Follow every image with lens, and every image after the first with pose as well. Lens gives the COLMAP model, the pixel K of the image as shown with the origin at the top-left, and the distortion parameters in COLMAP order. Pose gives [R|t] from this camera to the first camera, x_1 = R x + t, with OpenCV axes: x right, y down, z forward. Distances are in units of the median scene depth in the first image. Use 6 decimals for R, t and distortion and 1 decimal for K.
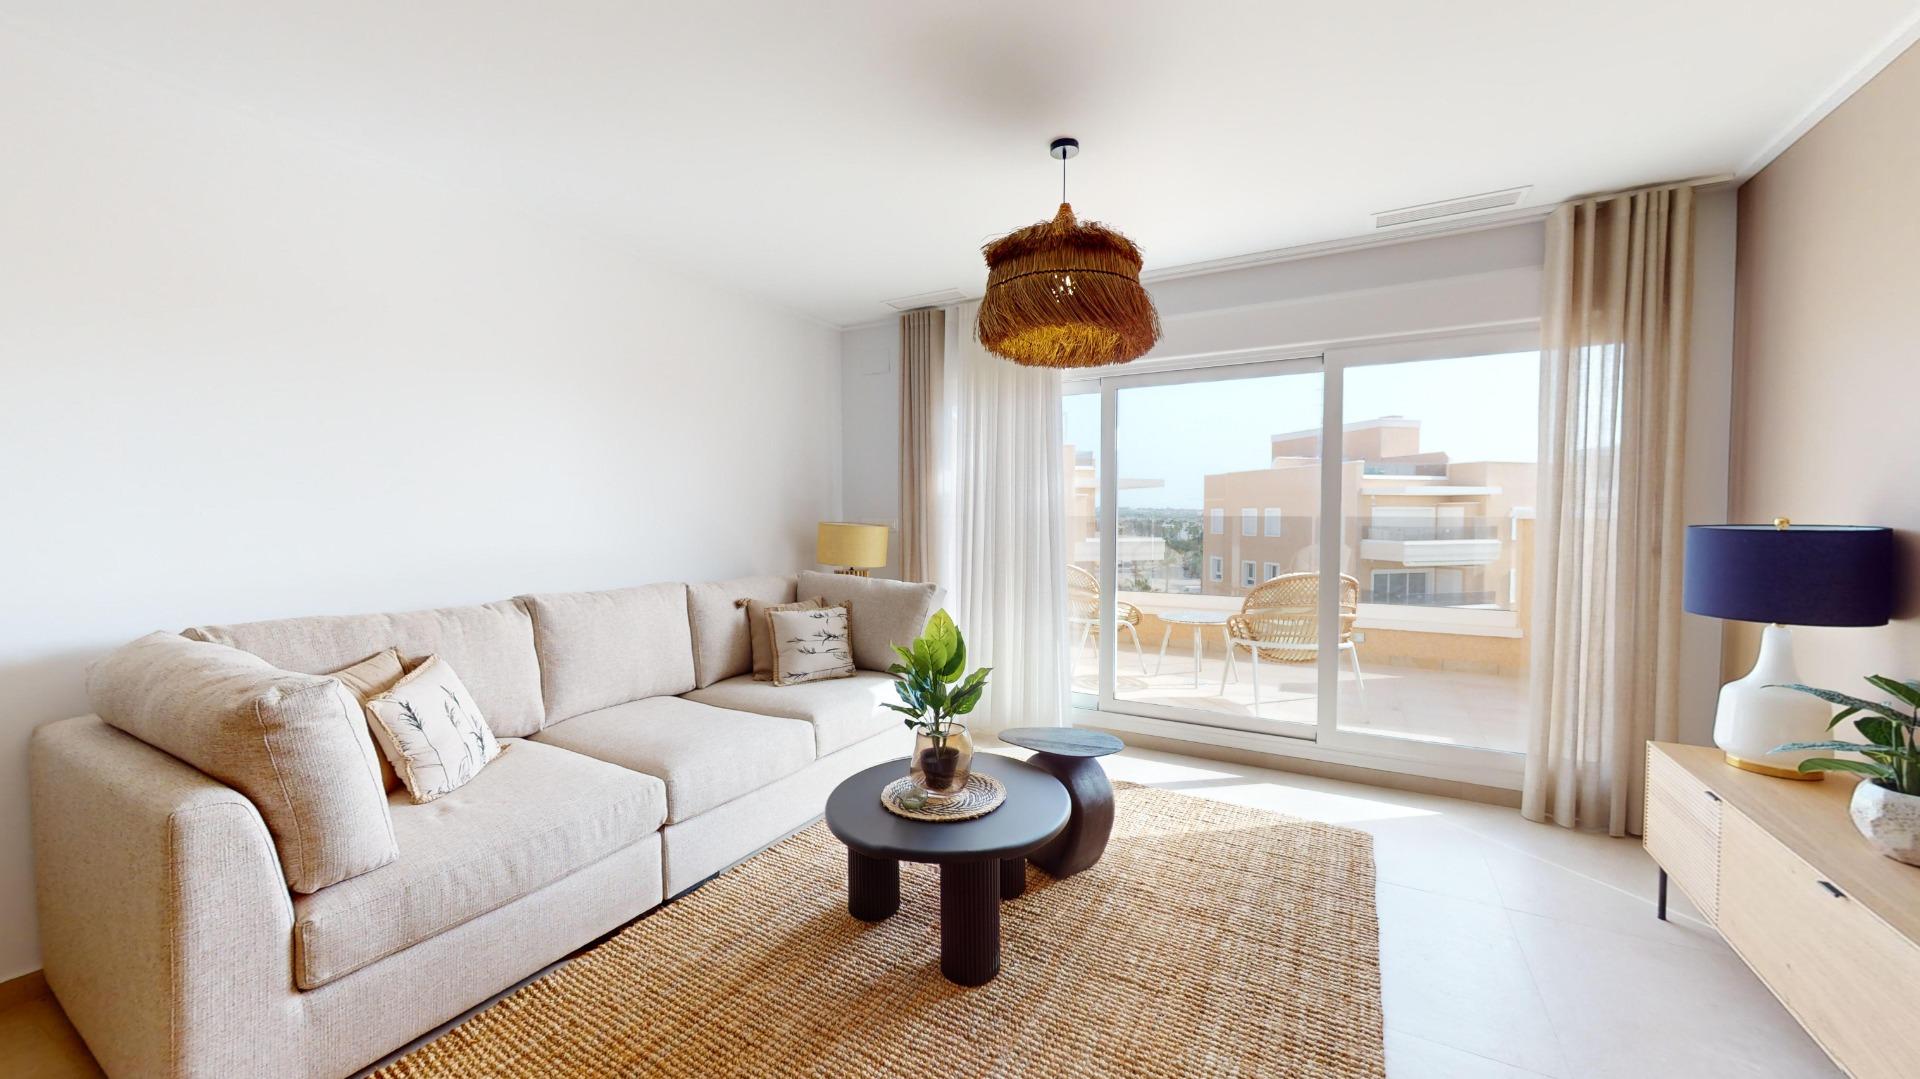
lens RADIAL K [[702.7, 0, 961.7], [0, 702.7, 543.5], [0, 0, 1]] dist [-0.000182, -0.000204]
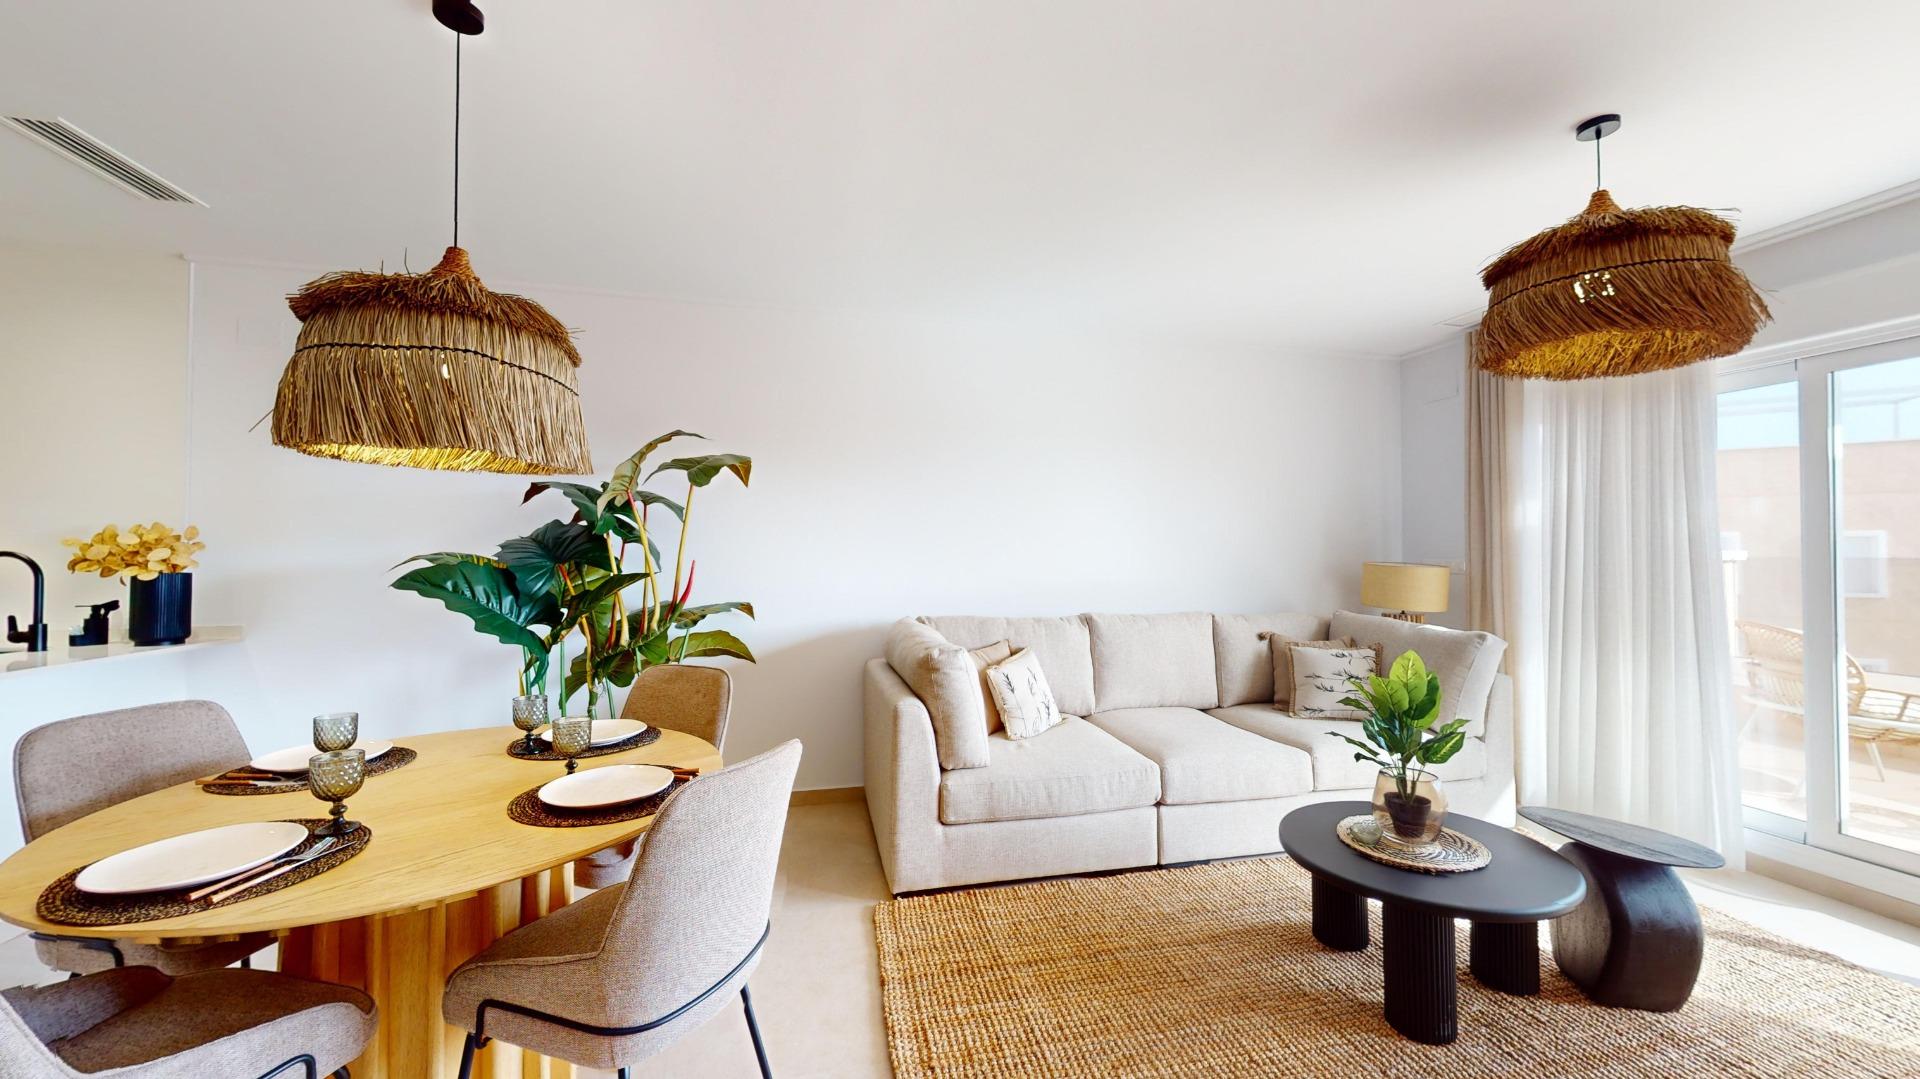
lens RADIAL K [[702.7, 0, 961.7], [0, 702.7, 543.5], [0, 0, 1]] dist [-0.000182, -0.000204]
pose [[0.675765, -0.009050, -0.737061, 0.242966], [-0.032316, 0.998599, -0.041890, 0.004403], [0.736408, 0.052127, 0.674526, -0.116254]]
